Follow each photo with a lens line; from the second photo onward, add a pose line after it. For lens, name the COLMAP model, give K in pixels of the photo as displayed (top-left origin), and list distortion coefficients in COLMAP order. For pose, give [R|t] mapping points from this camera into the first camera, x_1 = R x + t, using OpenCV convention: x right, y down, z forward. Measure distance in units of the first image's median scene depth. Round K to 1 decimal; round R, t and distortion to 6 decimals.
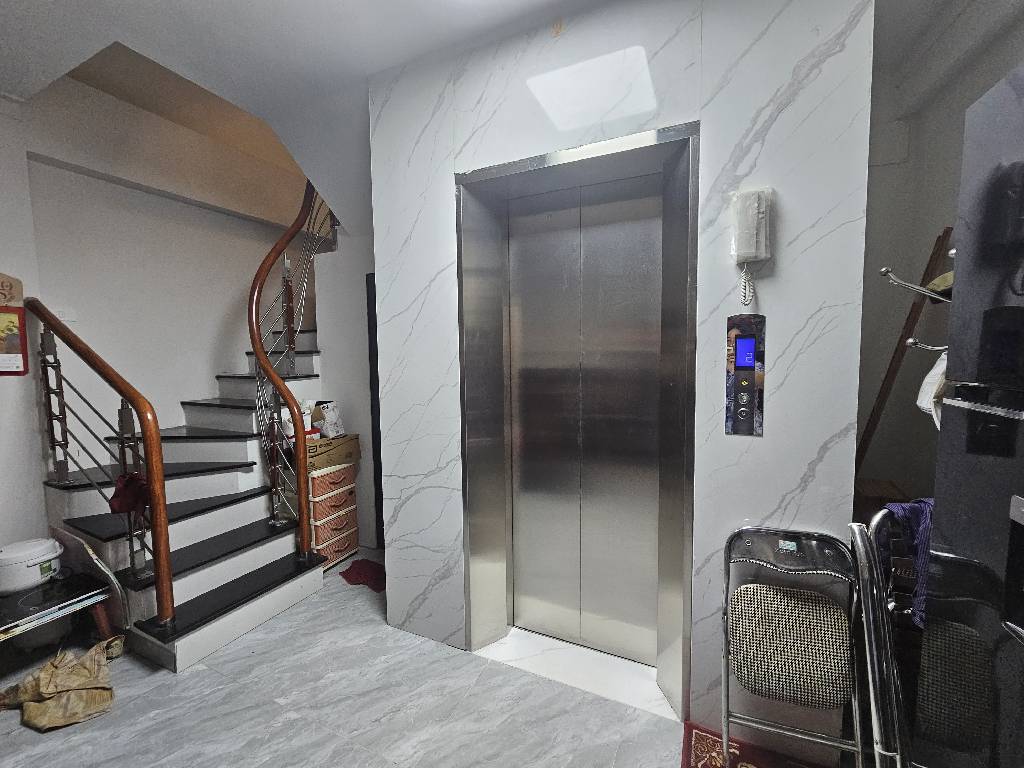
lens RADIAL K [[420.8, 0, 514.0], [0, 420.8, 383.0], [0, 0, 1]] dist [-0.009951, 0.004016]
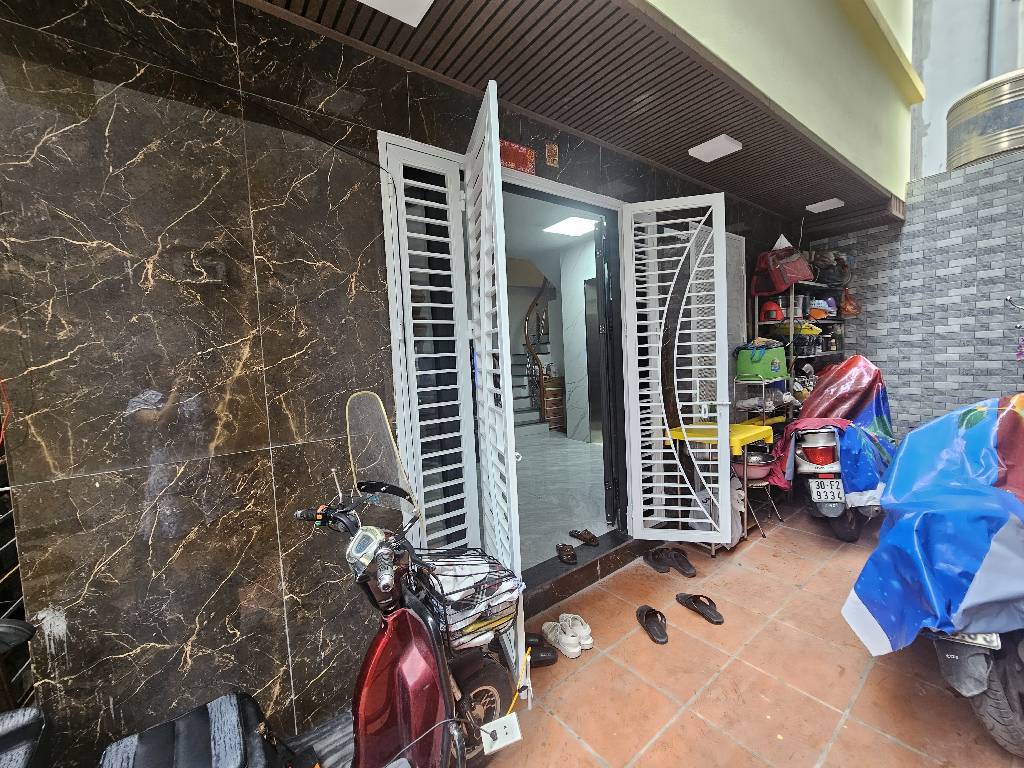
lens RADIAL K [[420.8, 0, 514.0], [0, 420.8, 383.0], [0, 0, 1]] dist [-0.009951, 0.004016]
pose [[0.840806, 0.008242, -0.541274, 0.725097], [-0.001529, 0.999916, 0.012851, 0.136021], [0.541335, -0.009978, 0.840748, -1.227786]]
